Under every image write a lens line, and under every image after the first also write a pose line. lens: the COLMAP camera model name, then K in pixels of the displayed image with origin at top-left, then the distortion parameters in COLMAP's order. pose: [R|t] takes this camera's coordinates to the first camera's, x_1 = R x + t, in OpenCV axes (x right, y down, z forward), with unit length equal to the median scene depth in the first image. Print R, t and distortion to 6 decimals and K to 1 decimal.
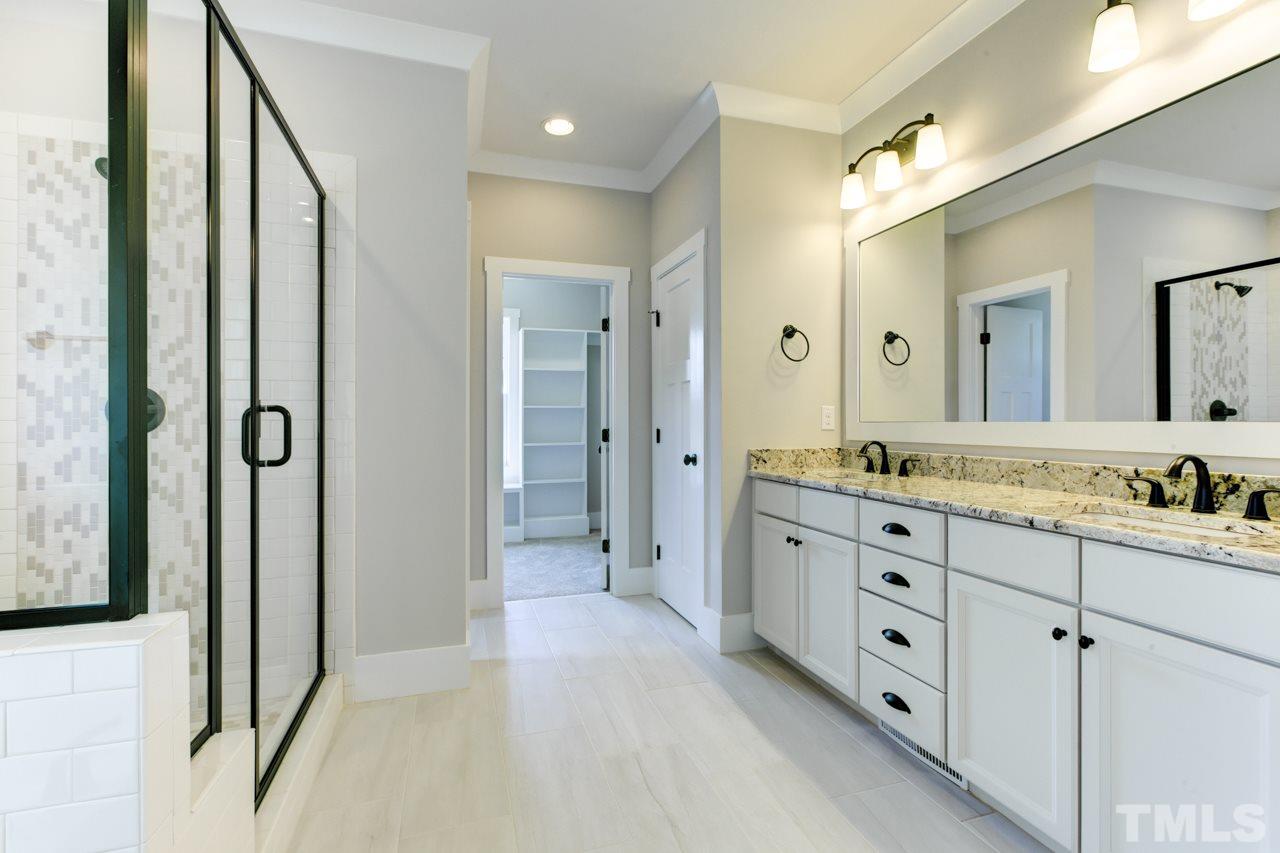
lens RADIAL K [[570.9, 0, 636.0], [0, 570.9, 421.0], [0, 0, 1]] dist [-0.015206, 0.009421]
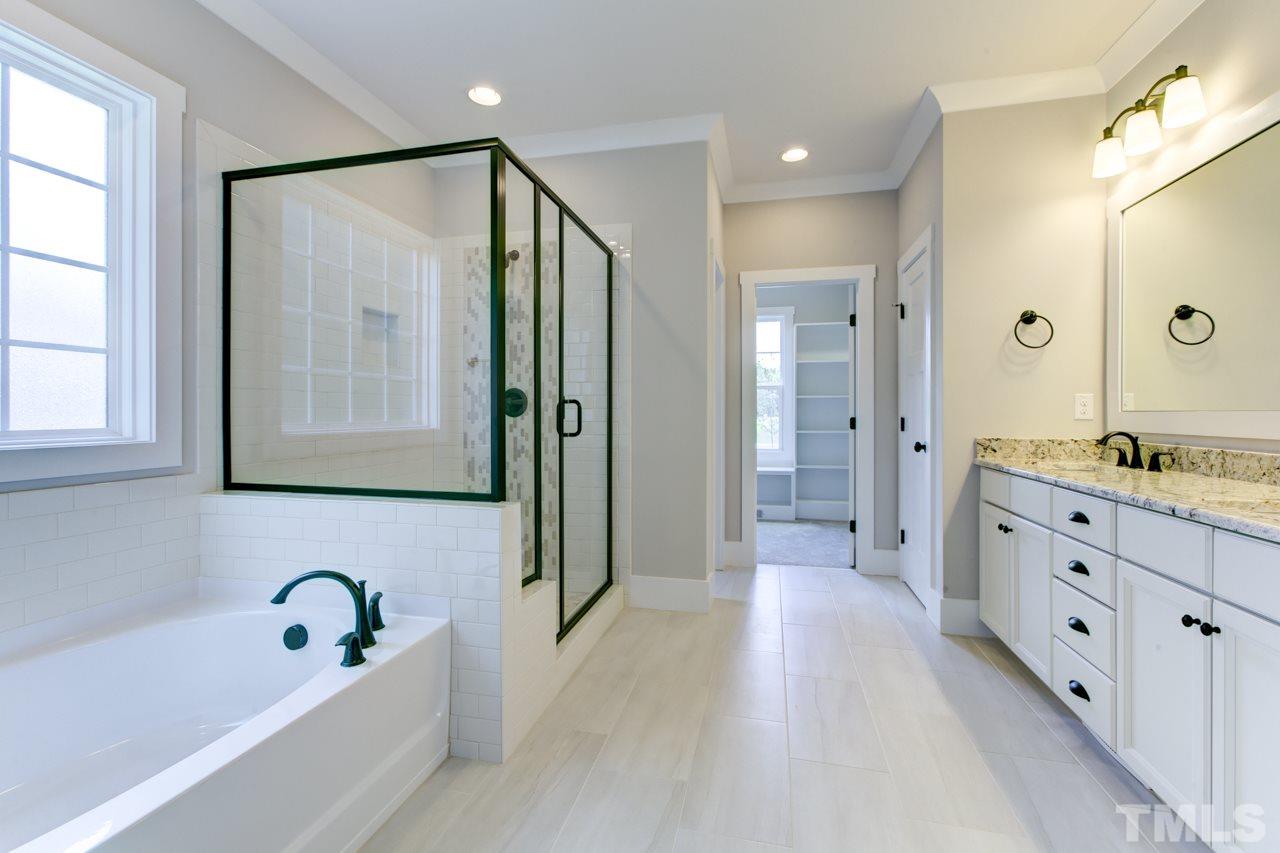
lens RADIAL K [[560.6, 0, 631.7], [0, 560.6, 419.2], [0, 0, 1]] dist [-0.008030, 0.001095]
pose [[0.855804, 0.009901, -0.517205, 0.207984], [-0.001910, 0.999870, 0.015980, 0.001904], [0.517297, -0.012688, 0.855712, -0.177466]]
